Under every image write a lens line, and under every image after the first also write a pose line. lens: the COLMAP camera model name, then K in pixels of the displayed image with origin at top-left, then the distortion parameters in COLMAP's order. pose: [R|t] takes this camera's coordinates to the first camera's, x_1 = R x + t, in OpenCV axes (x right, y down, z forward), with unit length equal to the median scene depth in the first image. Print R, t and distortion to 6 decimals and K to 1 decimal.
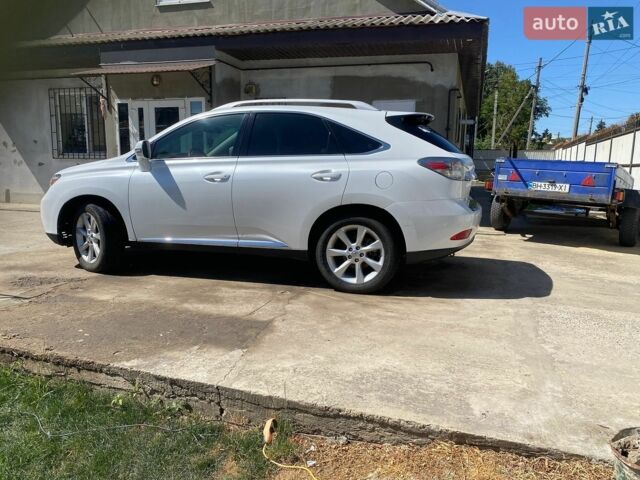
lens RADIAL K [[490.6, 0, 317.6], [0, 490.6, 241.8], [0, 0, 1]] dist [0.025171, -0.031698]
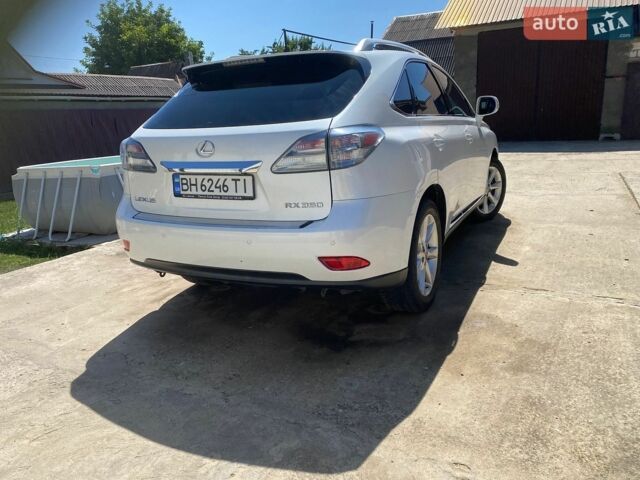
lens RADIAL K [[490.6, 0, 316.4], [0, 490.6, 241.8], [0, 0, 1]] dist [0.025171, -0.031698]
pose [[-0.159429, 0.250590, -0.954875, 0.924988], [-0.110082, 0.956702, 0.269449, -0.239197], [0.981053, 0.148073, -0.124940, 1.332724]]
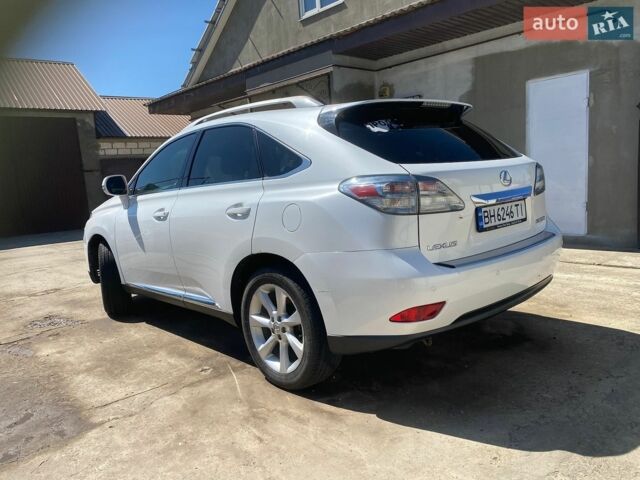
lens RADIAL K [[490.6, 0, 319.3], [0, 490.6, 237.4], [0, 0, 1]] dist [0.025171, -0.031698]
pose [[0.861415, -0.004112, -0.507885, 0.465686], [-0.005350, 0.999838, -0.017169, -0.086020], [0.507873, 0.017507, 0.861254, 0.460970]]
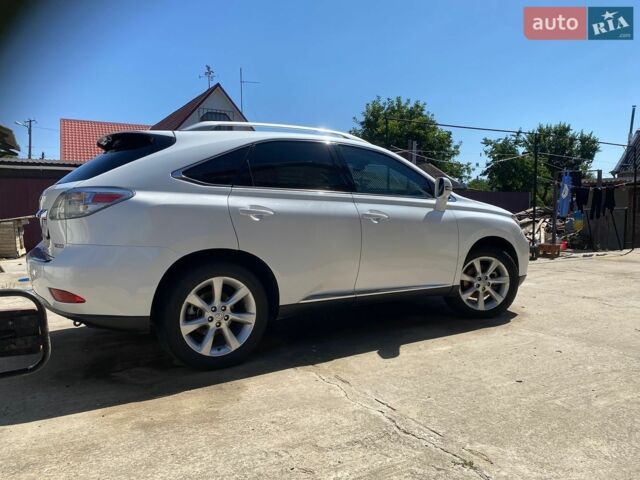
lens RADIAL K [[490.6, 0, 320.7], [0, 490.6, 239.3], [0, 0, 1]] dist [0.025171, -0.031698]
pose [[-0.650962, 0.043342, -0.757872, 0.902542], [-0.129498, 0.977394, 0.167126, -0.245050], [0.747984, 0.206936, -0.630633, 1.390028]]
